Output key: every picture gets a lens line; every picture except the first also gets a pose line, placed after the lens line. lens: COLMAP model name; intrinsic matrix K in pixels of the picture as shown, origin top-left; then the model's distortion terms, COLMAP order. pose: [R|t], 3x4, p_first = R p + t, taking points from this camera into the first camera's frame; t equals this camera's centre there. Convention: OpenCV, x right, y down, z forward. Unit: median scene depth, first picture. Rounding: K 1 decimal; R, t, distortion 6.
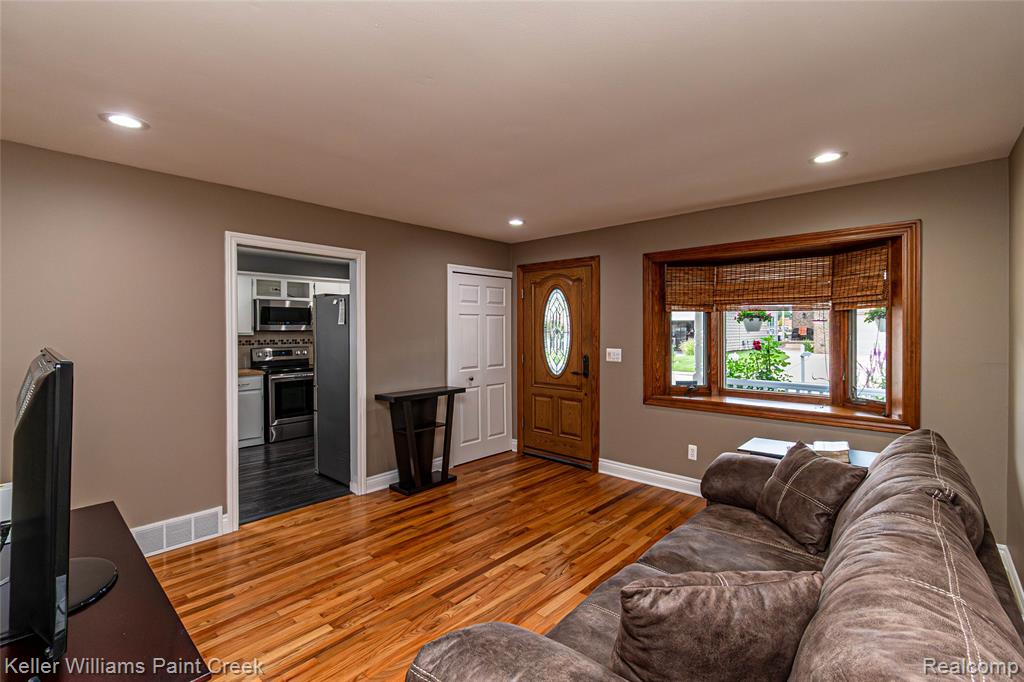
lens RADIAL K [[461.7, 0, 519.3], [0, 461.7, 336.1], [0, 0, 1]] dist [-0.004553, 0.000191]
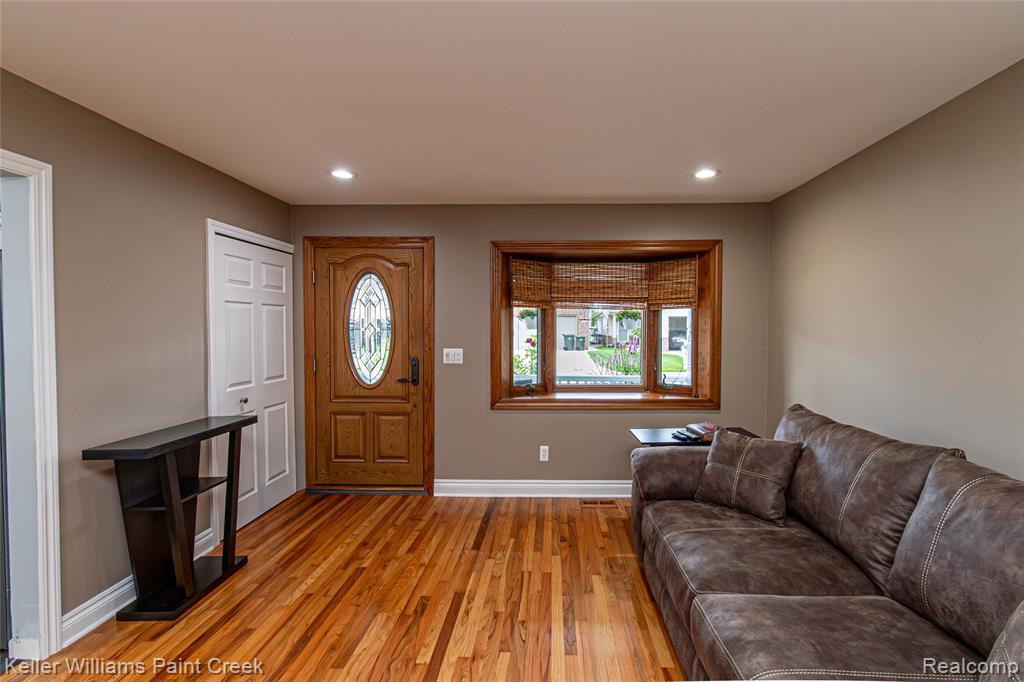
lens RADIAL K [[461.7, 0, 517.3], [0, 461.7, 340.8], [0, 0, 1]] dist [-0.004553, 0.000191]
pose [[0.748971, -0.016290, 0.662402, -0.285078], [0.007952, 0.999847, 0.015597, 0.000757], [-0.662555, -0.006415, 0.748986, 0.294436]]
